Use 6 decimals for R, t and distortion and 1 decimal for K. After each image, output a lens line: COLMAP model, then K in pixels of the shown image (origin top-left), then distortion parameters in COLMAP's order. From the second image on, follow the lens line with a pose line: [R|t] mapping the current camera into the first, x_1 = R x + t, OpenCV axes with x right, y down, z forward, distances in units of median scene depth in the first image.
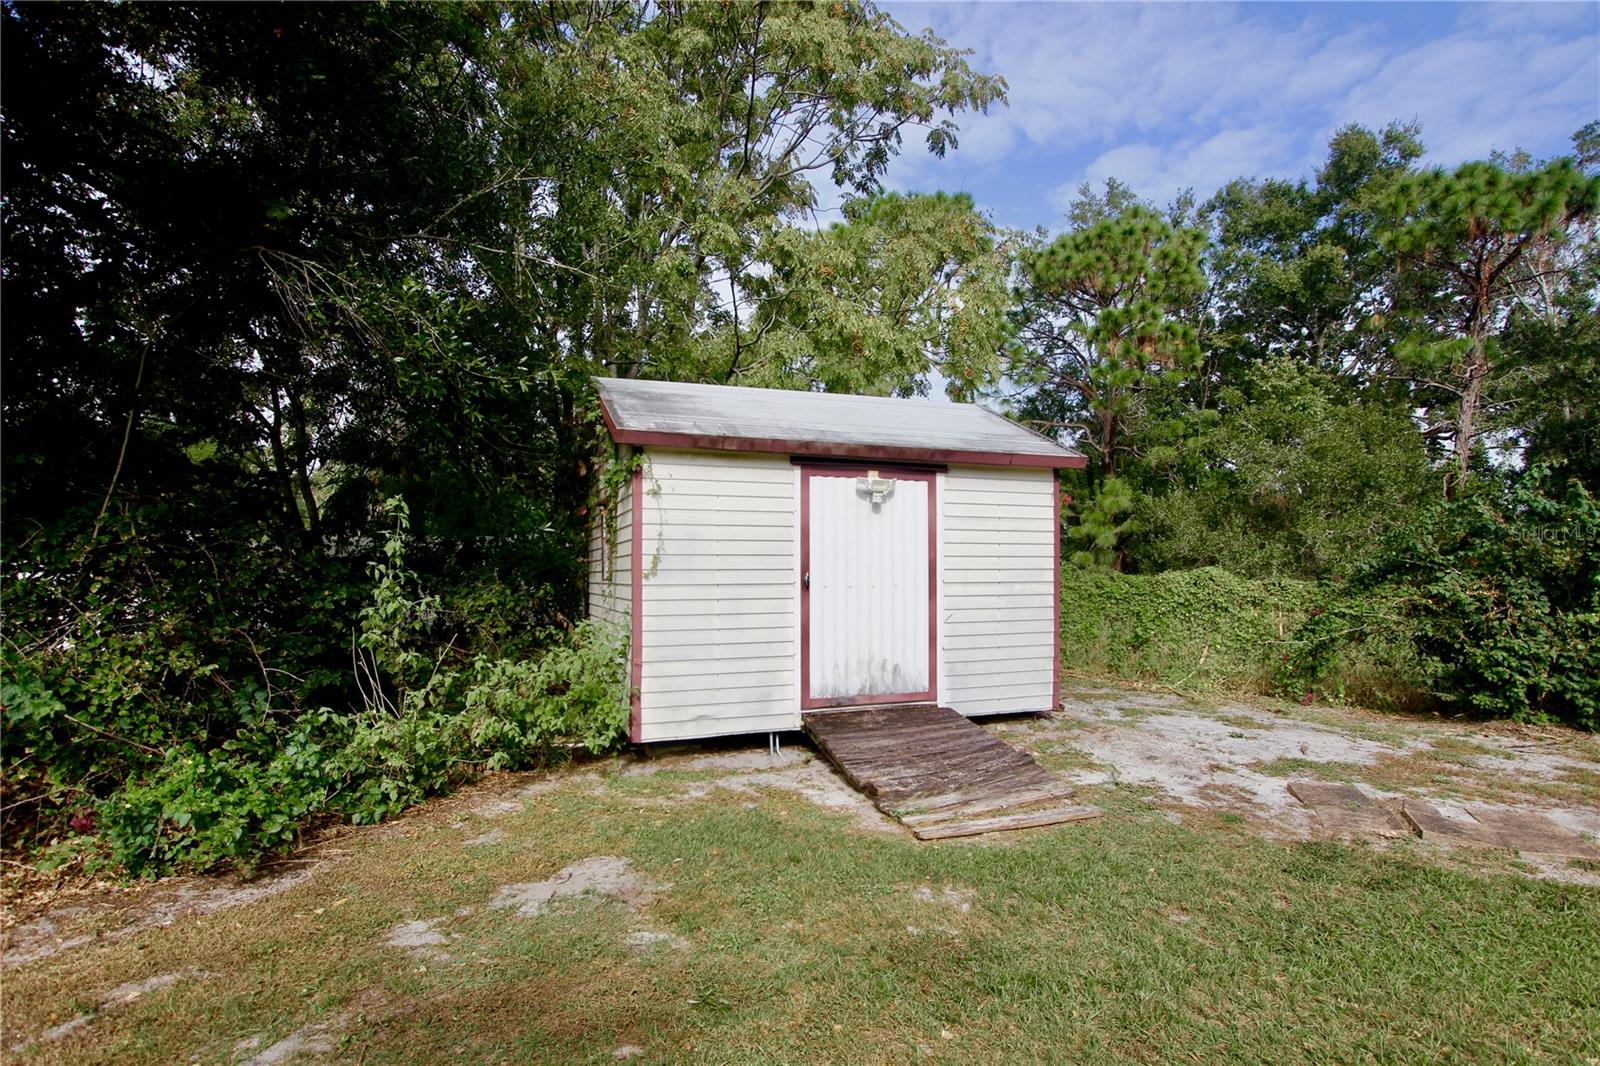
lens RADIAL K [[871.2, 0, 796.1], [0, 871.2, 536.8], [0, 0, 1]] dist [-0.006864, -0.001113]
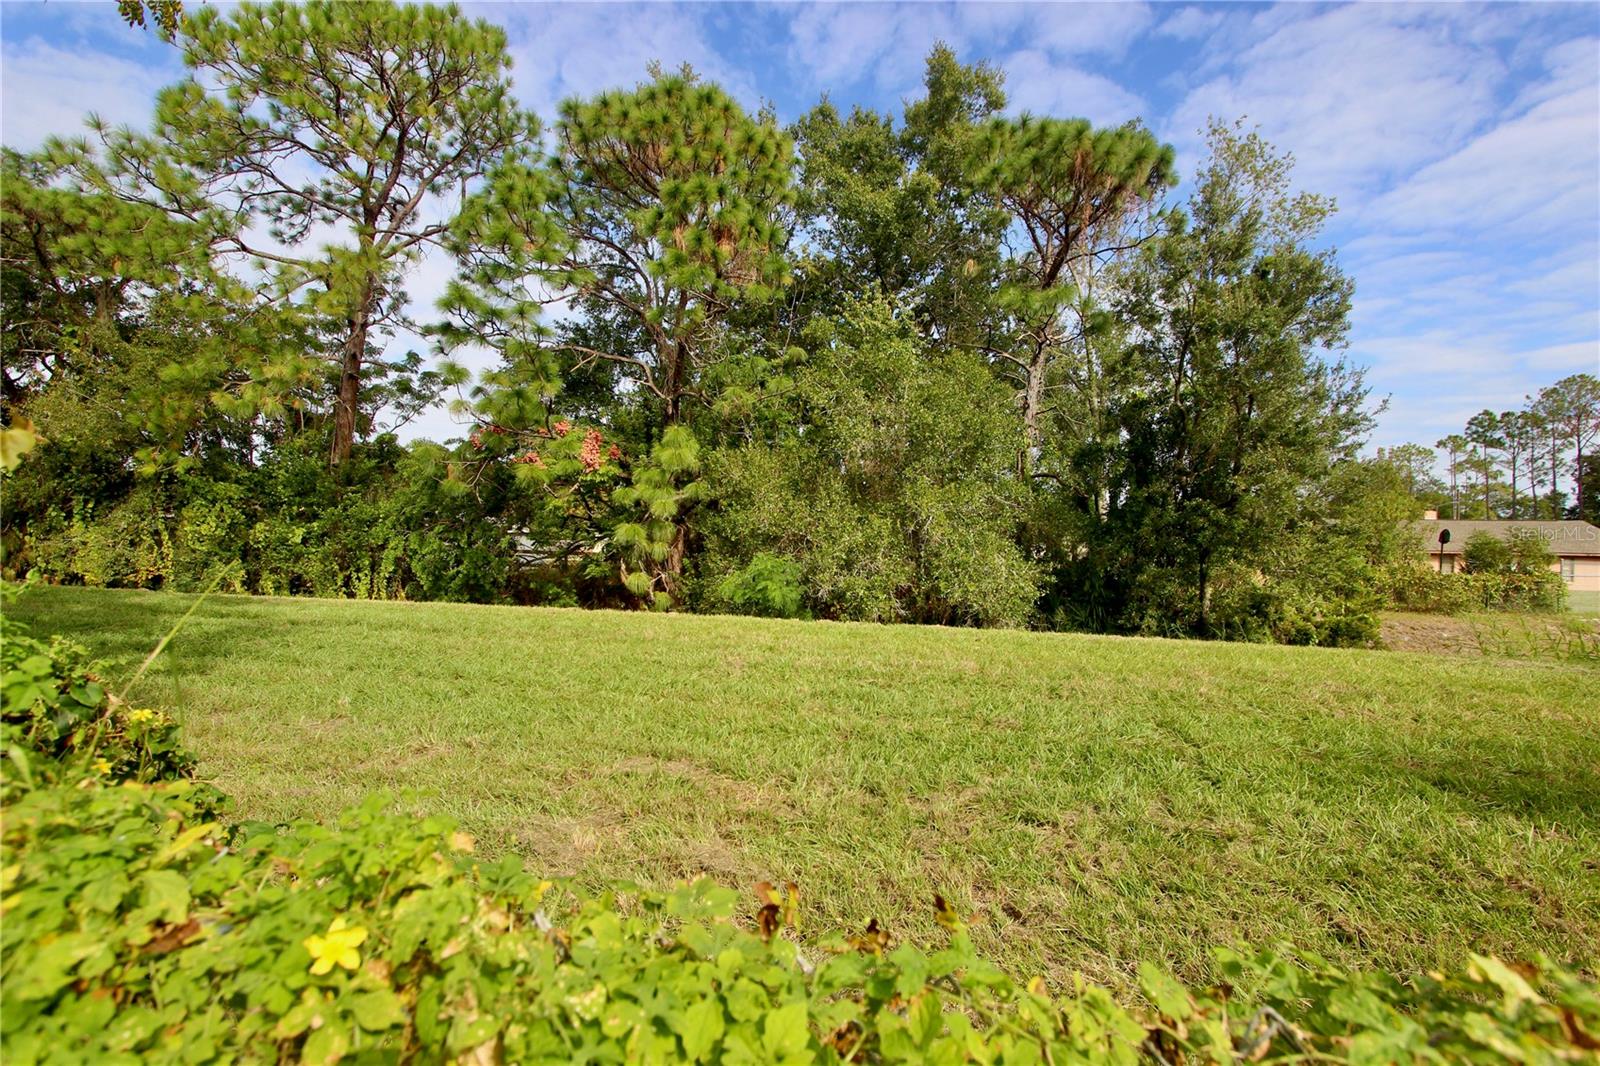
lens RADIAL K [[744.5, 0, 798.6], [0, 744.5, 535.4], [0, 0, 1]] dist [-0.010110, 0.002351]
pose [[0.874071, 0.019813, 0.485394, 0.151846], [-0.032062, 0.999342, 0.016943, 0.012000], [-0.484739, -0.030372, 0.874131, 0.396858]]
